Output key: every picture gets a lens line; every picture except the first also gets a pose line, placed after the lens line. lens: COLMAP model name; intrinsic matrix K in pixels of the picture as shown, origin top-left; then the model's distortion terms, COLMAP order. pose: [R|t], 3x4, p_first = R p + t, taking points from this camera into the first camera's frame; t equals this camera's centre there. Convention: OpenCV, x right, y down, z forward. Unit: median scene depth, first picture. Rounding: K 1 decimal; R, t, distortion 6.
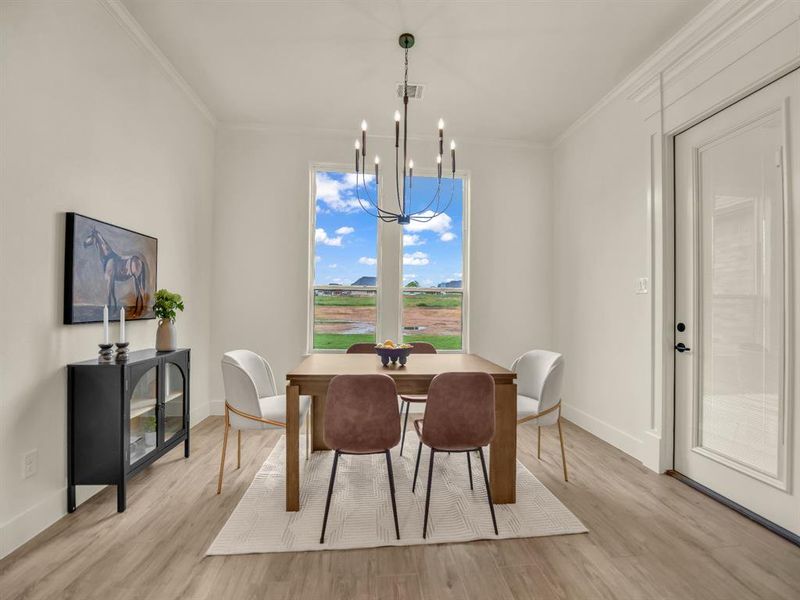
lens RADIAL K [[329.8, 0, 404.2], [0, 329.8, 300.3], [0, 0, 1]] dist [-0.010433, -0.000233]
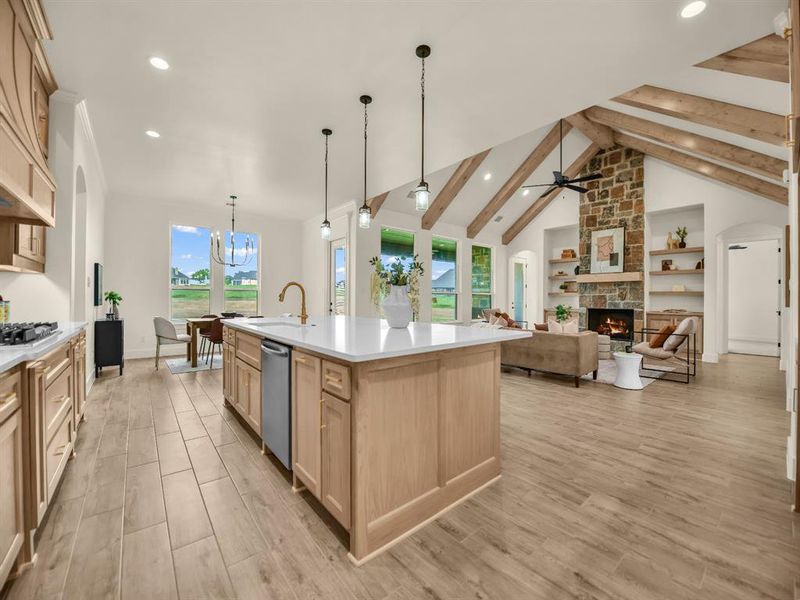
lens RADIAL K [[329.8, 0, 404.2], [0, 329.8, 300.3], [0, 0, 1]] dist [-0.010433, -0.000233]
pose [[0.834059, -0.007966, 0.551618, -0.358410], [-0.003142, 0.999811, 0.019190, -0.027129], [-0.551667, -0.017739, 0.833876, -2.362496]]
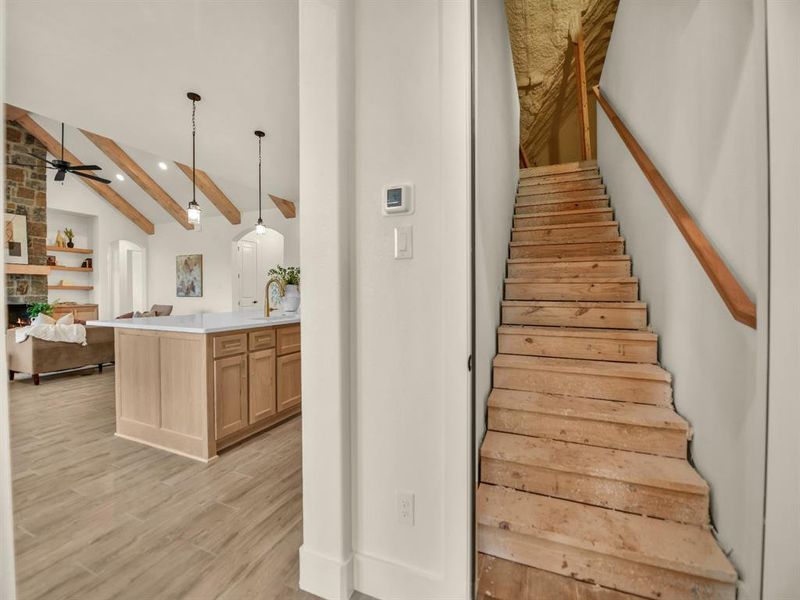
lens RADIAL K [[329.8, 0, 414.6], [0, 329.8, 295.5], [0, 0, 1]] dist [-0.017729, -0.000659]
pose [[-0.887013, -0.010667, 0.461621, -1.418609], [-0.009050, 0.999943, 0.005716, -0.008651], [-0.461655, 0.000893, -0.887059, 0.448723]]
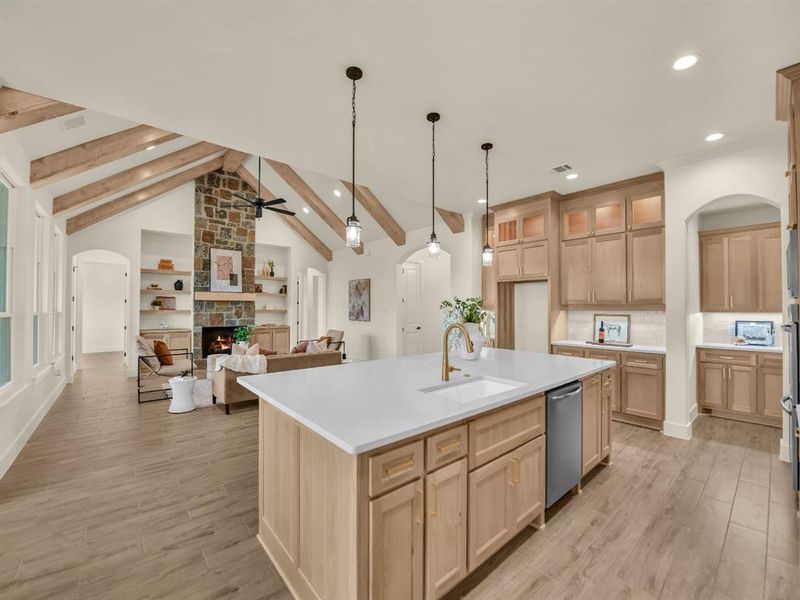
lens RADIAL K [[333.3, 0, 403.8], [0, 333.3, 304.0], [0, 0, 1]] dist [-0.010746, -0.000611]
pose [[-0.570310, -0.003262, 0.821423, -0.767287], [-0.016941, 0.999826, -0.007791, -0.138166], [-0.821255, -0.018359, -0.570267, 0.035110]]
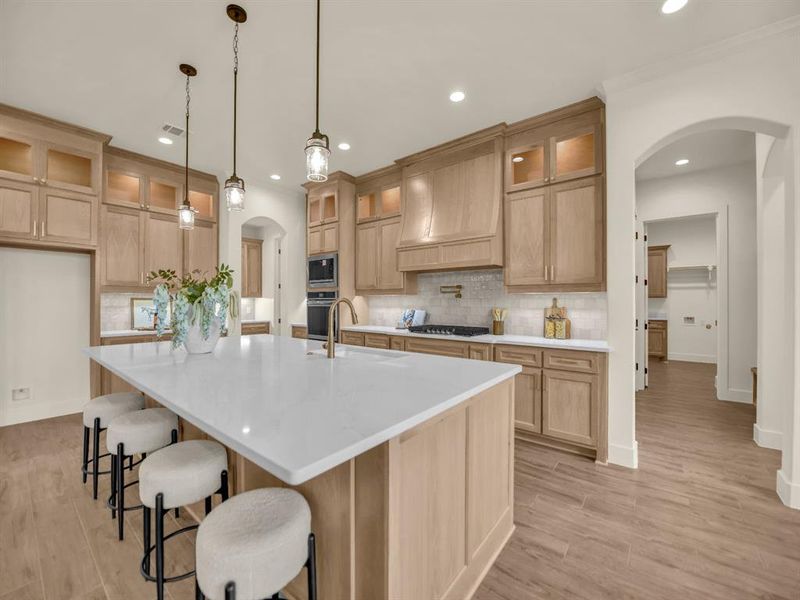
lens RADIAL K [[329.8, 0, 404.2], [0, 329.8, 300.3], [0, 0, 1]] dist [-0.010433, -0.000233]
pose [[-0.677994, -0.014334, -0.734928, 0.745864], [-0.000440, 0.999818, -0.019095, -0.050380], [0.735067, -0.012623, -0.677877, 0.174387]]
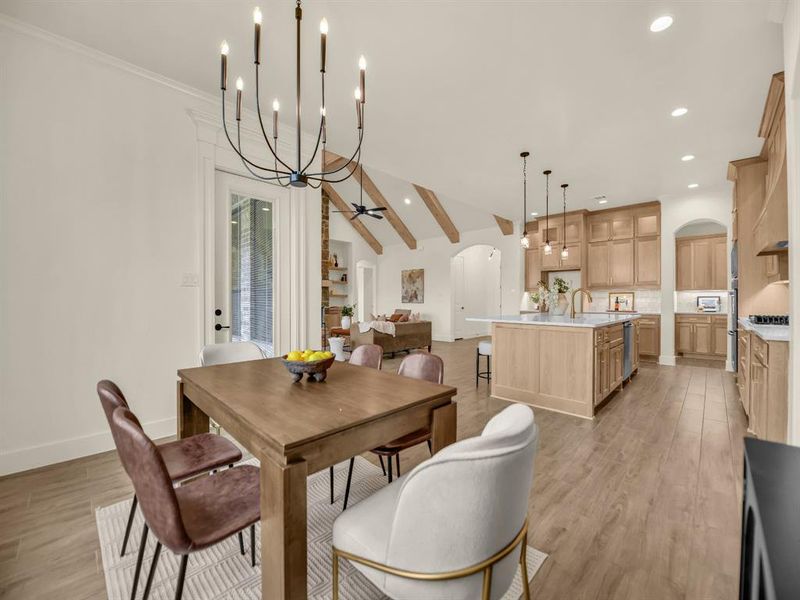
lens RADIAL K [[329.8, 0, 404.2], [0, 329.8, 300.3], [0, 0, 1]] dist [-0.010433, -0.000233]
pose [[-0.644643, -0.008783, 0.764433, -0.859808], [-0.013665, 0.999907, -0.000035, 0.014850], [-0.764362, -0.010468, -0.644703, 1.569918]]
